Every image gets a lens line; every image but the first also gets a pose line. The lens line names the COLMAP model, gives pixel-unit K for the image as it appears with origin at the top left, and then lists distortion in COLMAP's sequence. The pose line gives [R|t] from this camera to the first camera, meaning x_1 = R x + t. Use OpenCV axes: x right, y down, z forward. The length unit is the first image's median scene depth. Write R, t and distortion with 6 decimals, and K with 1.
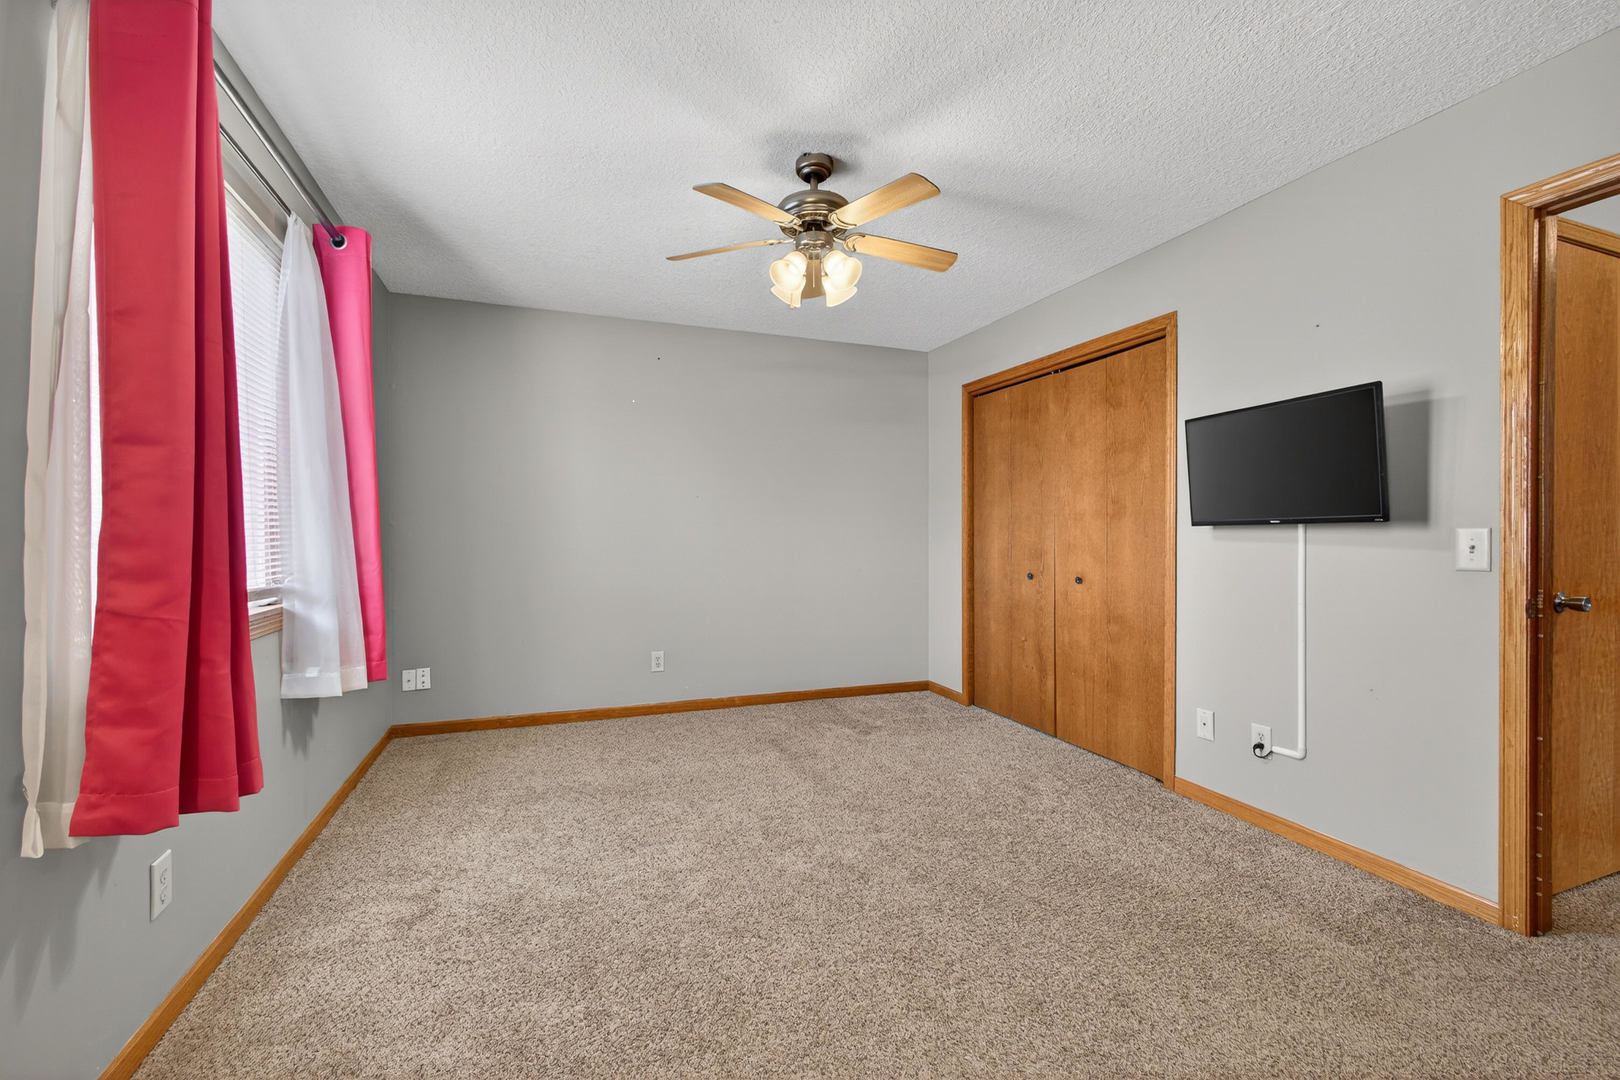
lens RADIAL K [[689.3, 0, 808.1], [0, 689.3, 540.2], [0, 0, 1]] dist [-0.015963, 0.004948]
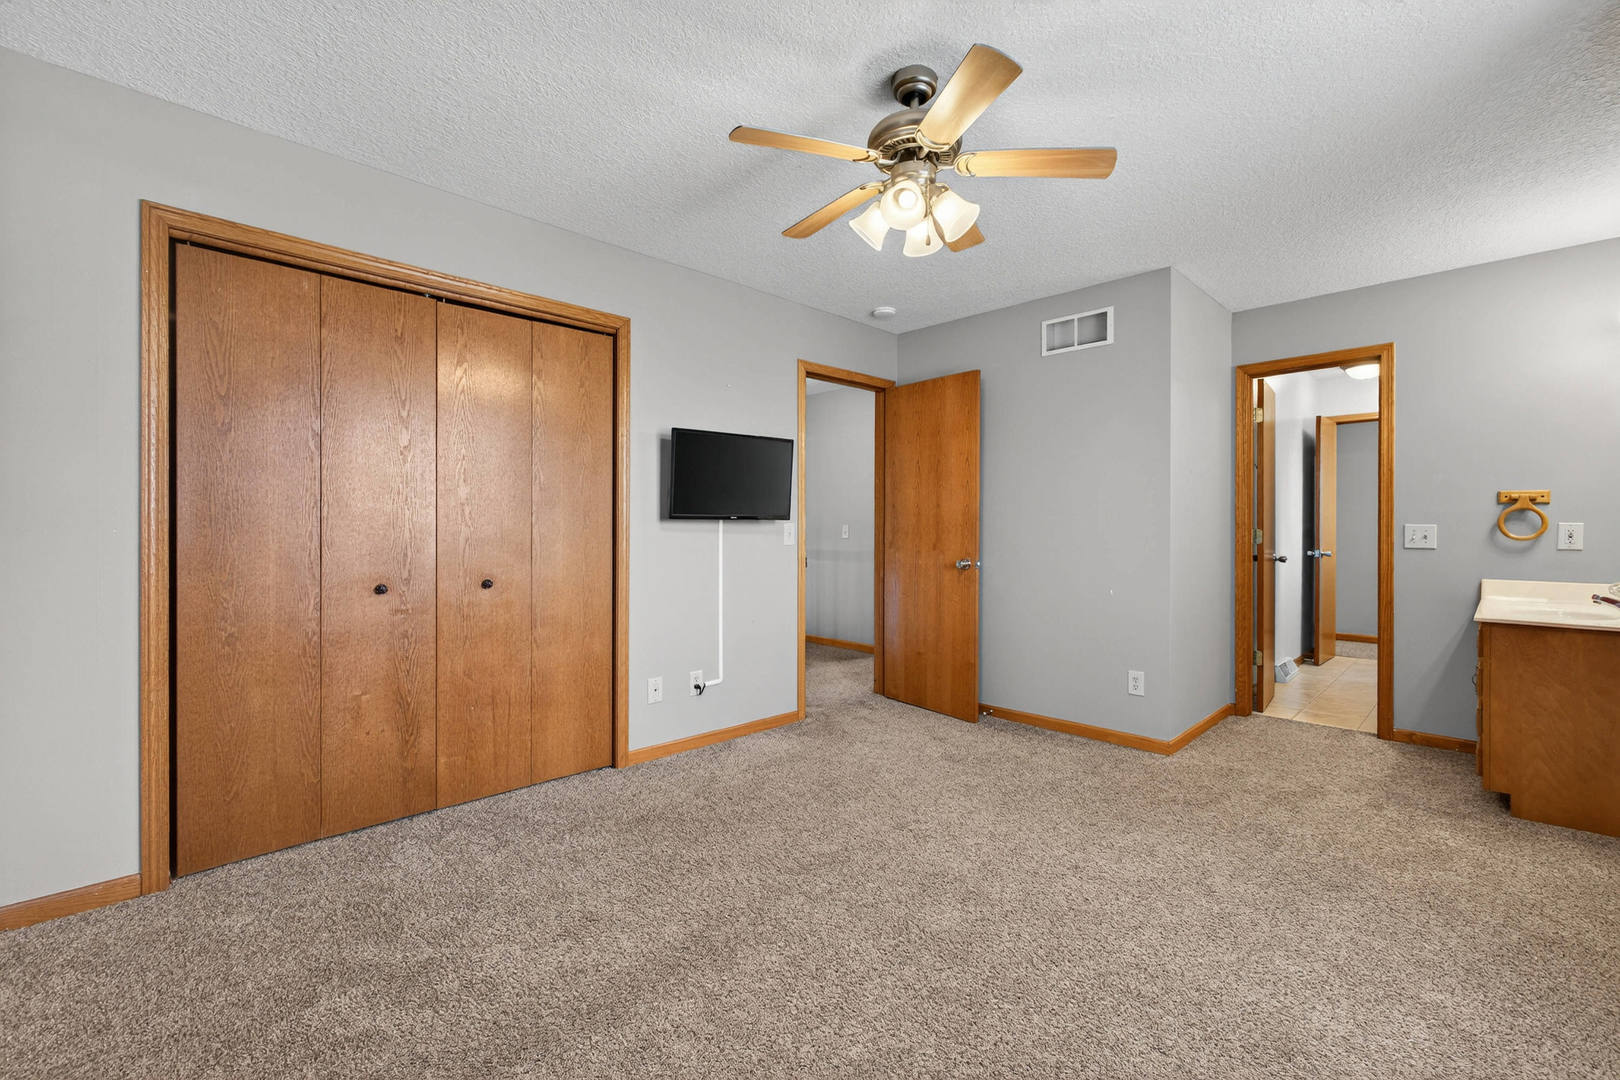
lens RADIAL K [[689.3, 0, 813.4], [0, 689.3, 524.9], [0, 0, 1]] dist [-0.015963, 0.004948]
pose [[-0.404208, 0.000016, 0.914667, -0.511329], [0.003547, 0.999993, 0.001550, -0.010235], [-0.914660, 0.003871, -0.404205, 1.057070]]
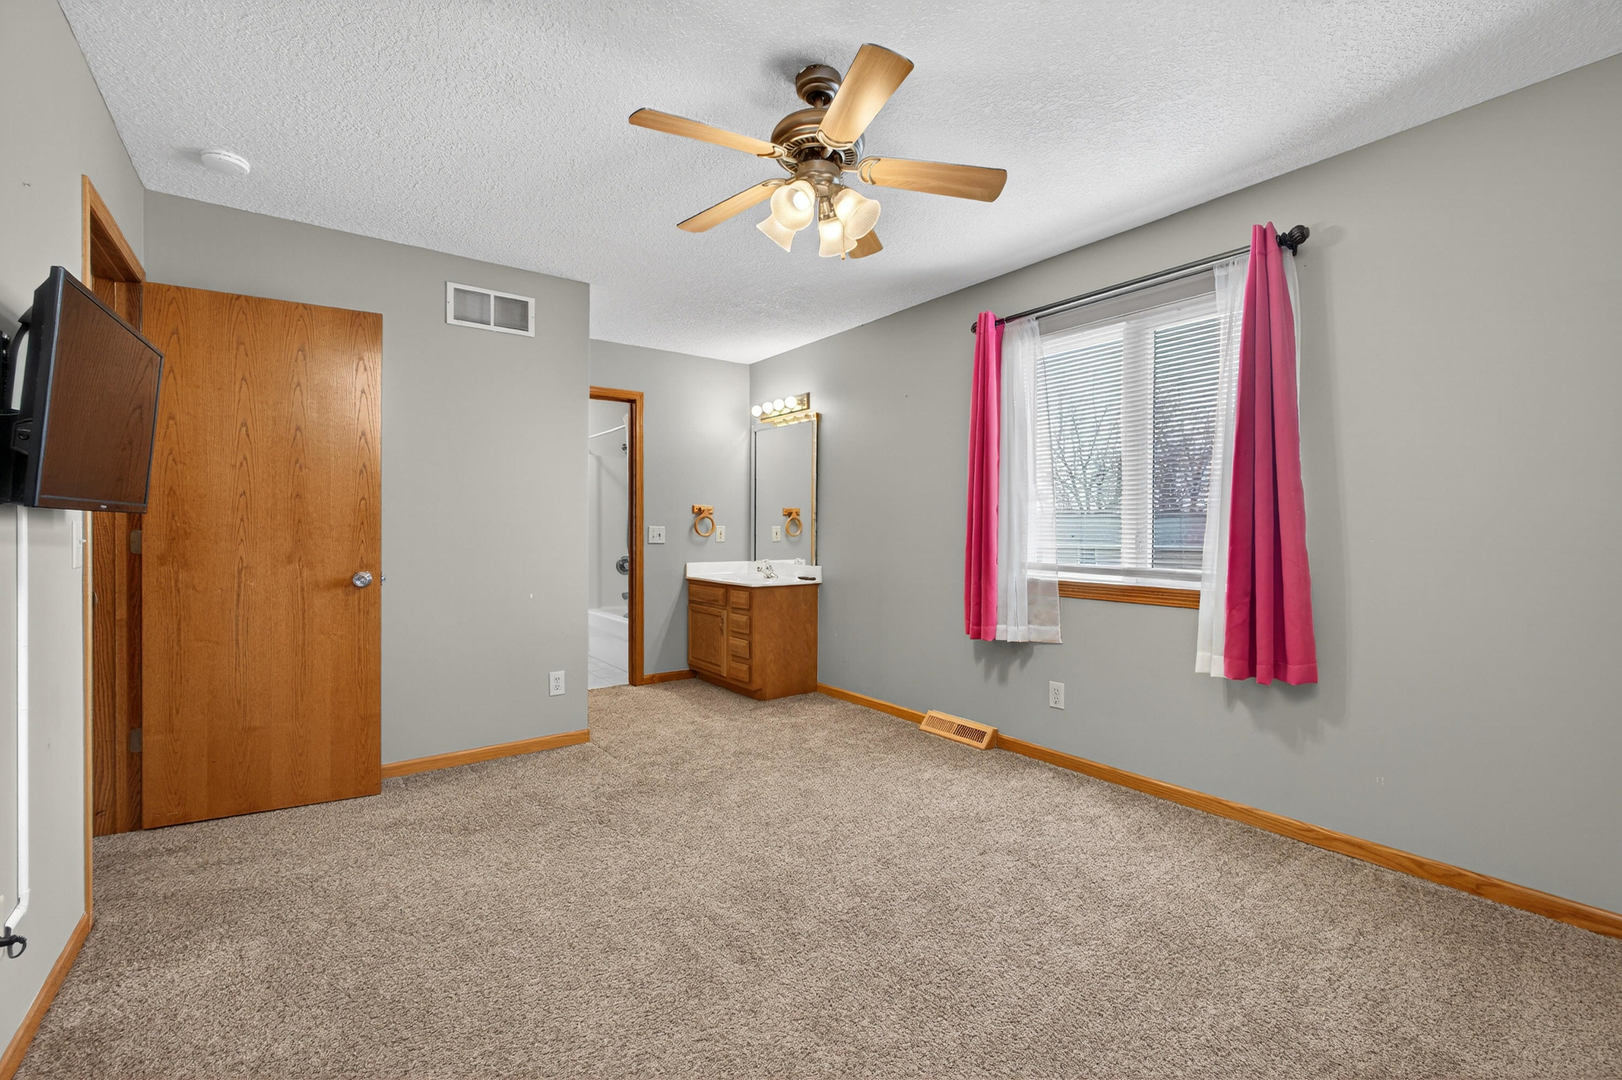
lens RADIAL K [[690.1, 0, 817.4], [0, 690.1, 533.9], [0, 0, 1]] dist [-0.015963, 0.004948]
pose [[-0.958691, -0.002832, -0.284434, 0.177363], [-0.006796, 0.999893, 0.012951, -0.011578], [0.284367, 0.014349, -0.958608, 1.312972]]
